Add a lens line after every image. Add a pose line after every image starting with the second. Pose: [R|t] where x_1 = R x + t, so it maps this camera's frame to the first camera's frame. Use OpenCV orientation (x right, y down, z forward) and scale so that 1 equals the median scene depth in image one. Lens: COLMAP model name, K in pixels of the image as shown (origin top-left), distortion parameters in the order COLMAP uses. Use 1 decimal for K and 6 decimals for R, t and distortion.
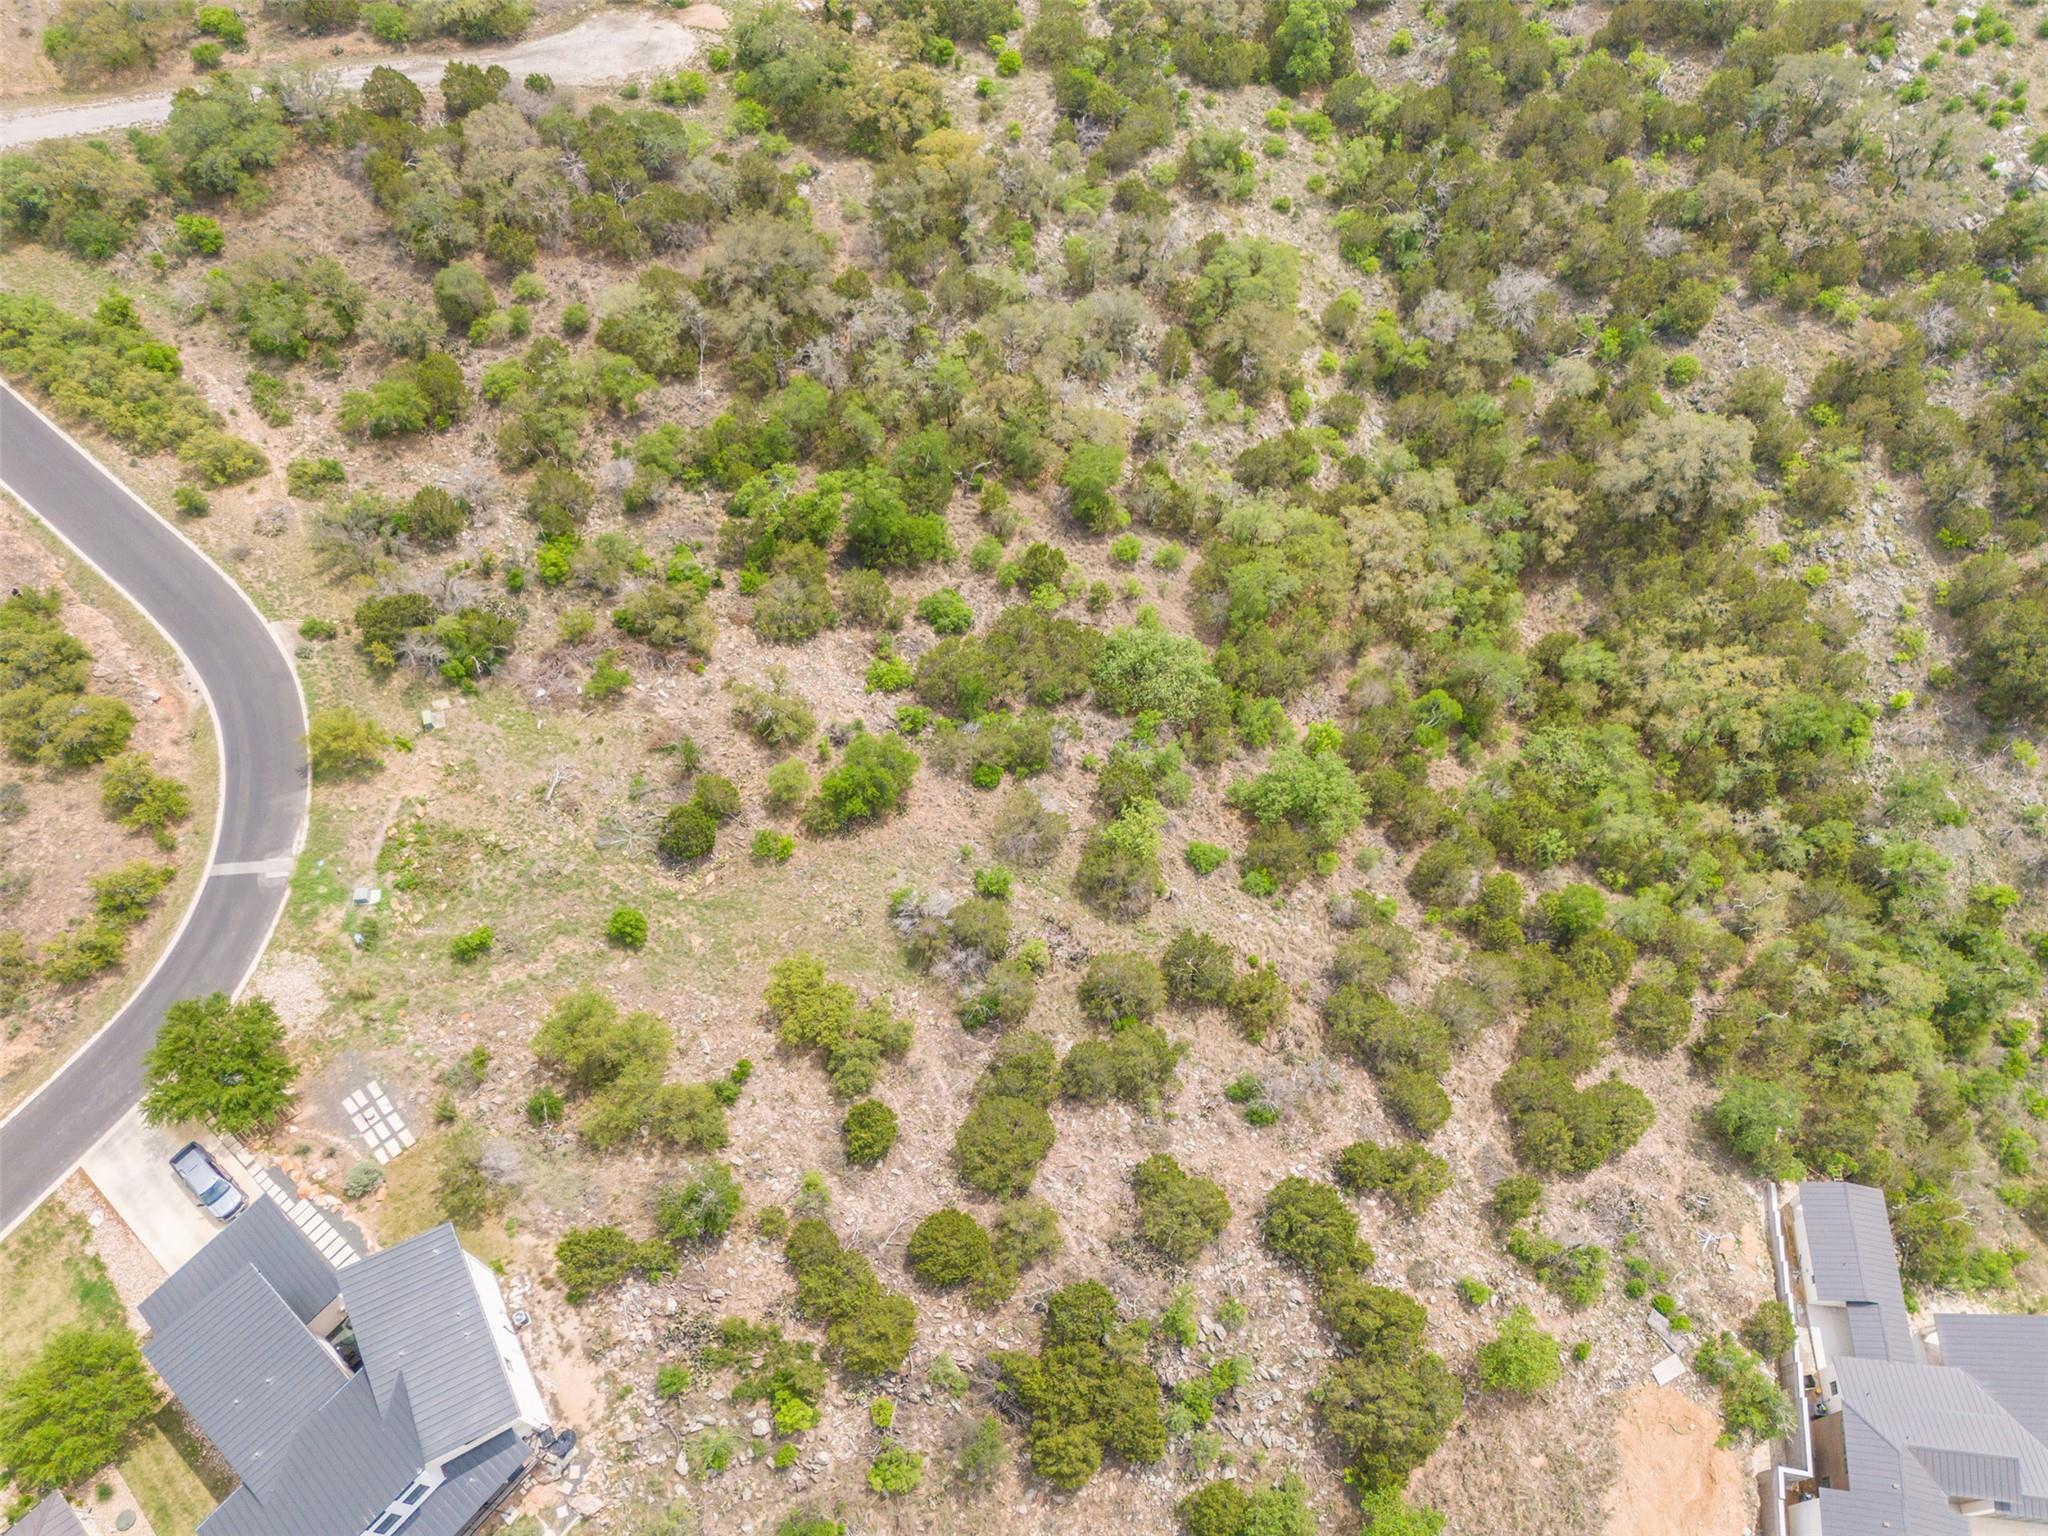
lens RADIAL K [[1497.4, 0, 1024.0], [0, 1497.4, 768.0], [0, 0, 1]] dist [0.070732, -0.061504]
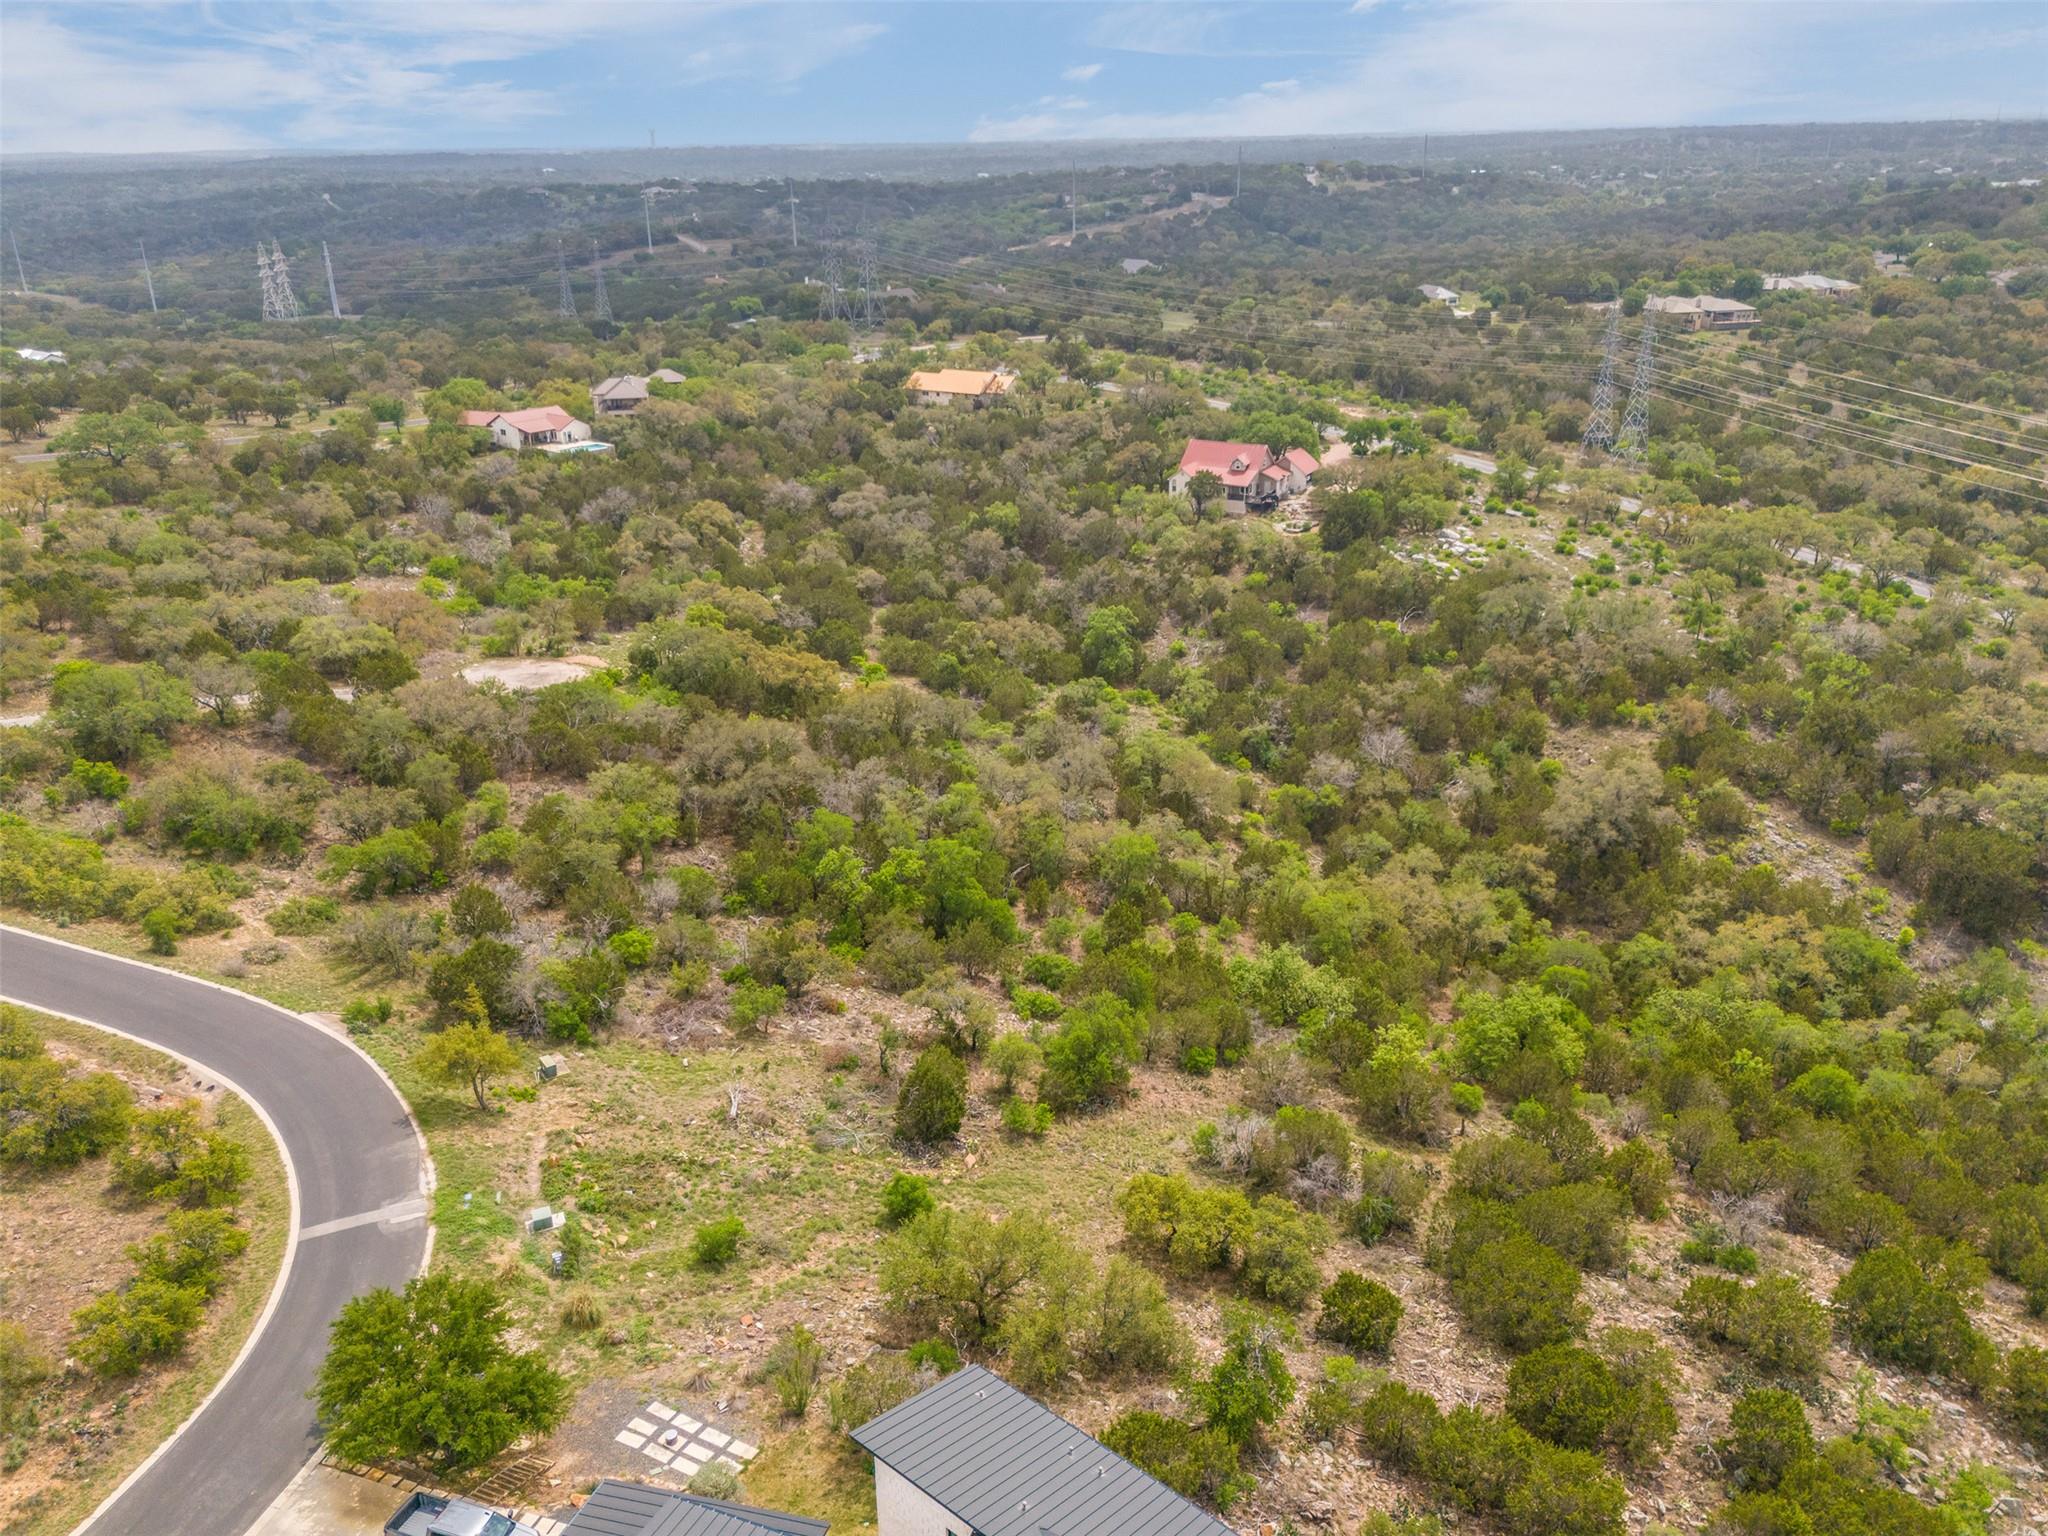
lens RADIAL K [[1497.4, 0, 1024.0], [0, 1497.4, 768.0], [0, 0, 1]] dist [0.070732, -0.061504]
pose [[0.941990, -0.100189, 0.320339, -0.421058], [0.272327, 0.786033, -0.554969, 0.359803], [-0.196195, 0.610012, 0.767719, 0.290241]]
